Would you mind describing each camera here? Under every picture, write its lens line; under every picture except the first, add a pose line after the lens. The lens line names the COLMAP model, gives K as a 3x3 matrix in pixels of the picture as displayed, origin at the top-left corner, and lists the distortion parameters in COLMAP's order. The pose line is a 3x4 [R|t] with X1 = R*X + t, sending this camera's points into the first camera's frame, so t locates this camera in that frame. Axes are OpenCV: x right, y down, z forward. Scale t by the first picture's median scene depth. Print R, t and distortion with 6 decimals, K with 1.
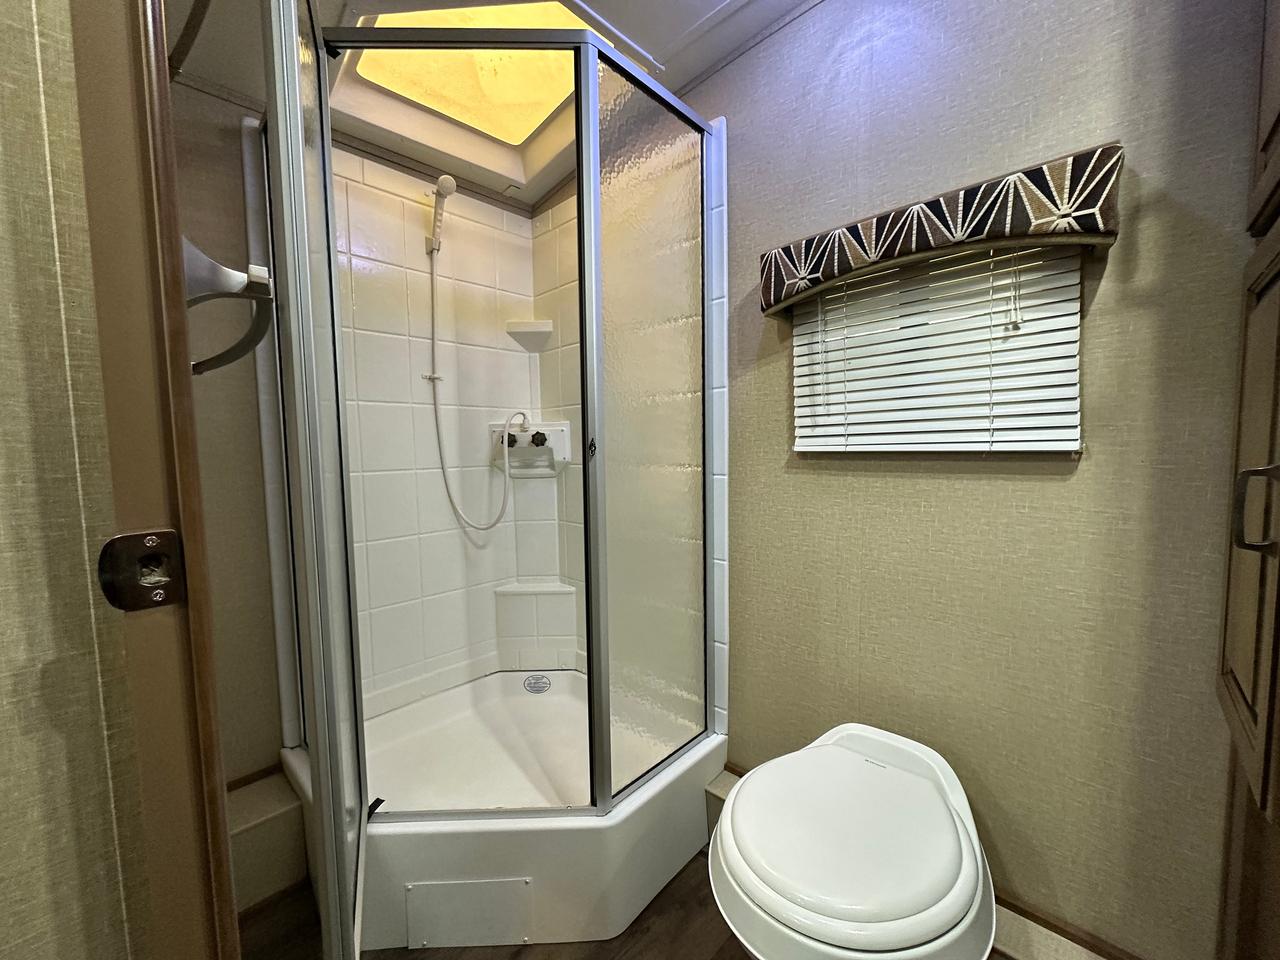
lens RADIAL K [[508.1, 0, 644.8], [0, 508.1, 480.8], [0, 0, 1]] dist [-0.006957, 0.001015]
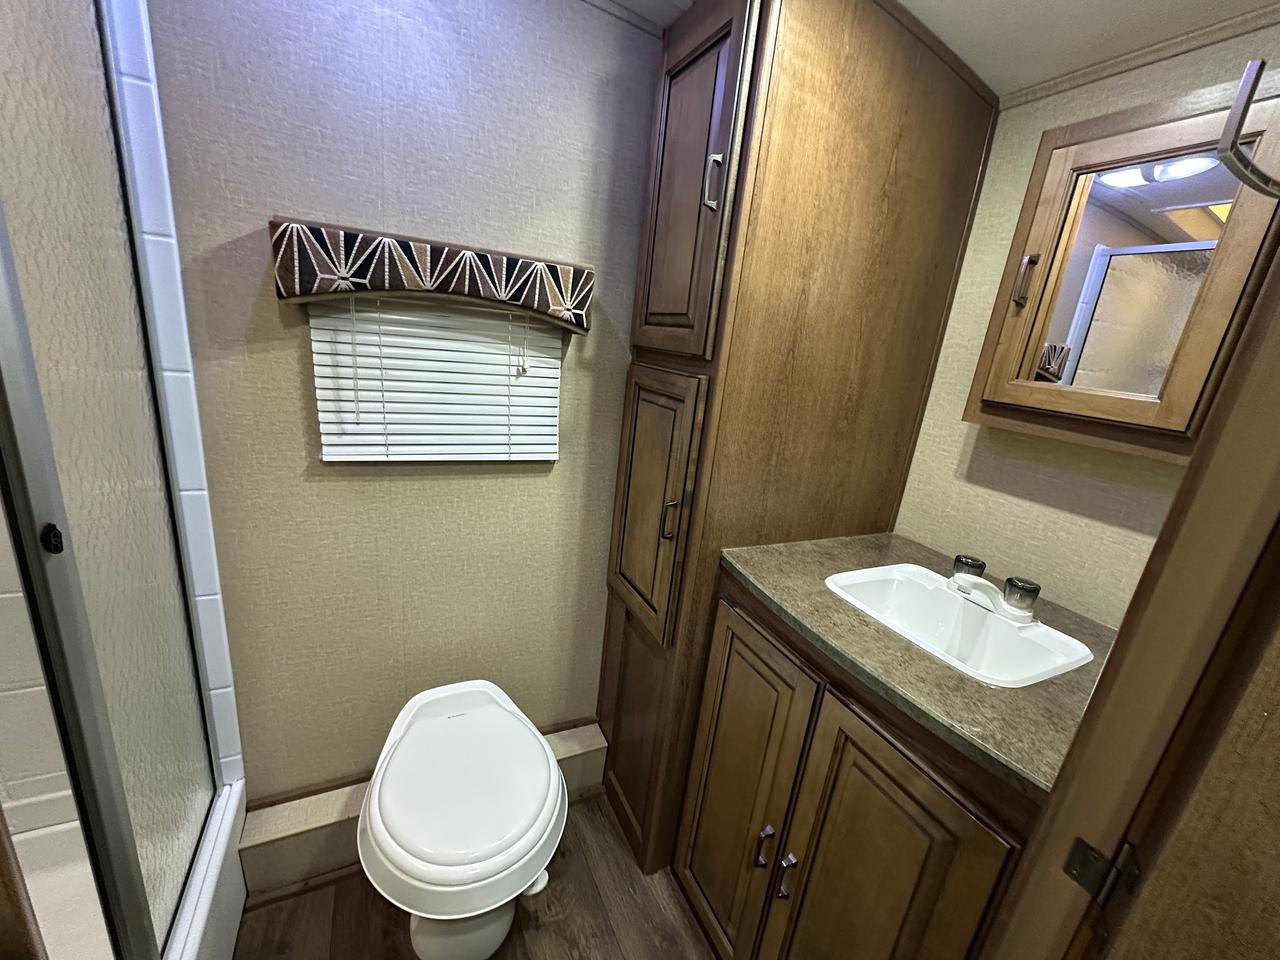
lens RADIAL K [[508.1, 0, 642.3], [0, 508.1, 480.6], [0, 0, 1]] dist [-0.006957, 0.001015]
pose [[0.350232, -0.201440, 0.914746, -0.408497], [-0.050288, 0.971148, 0.233115, -0.319976], [-0.935312, -0.127645, 0.329997, 0.212604]]
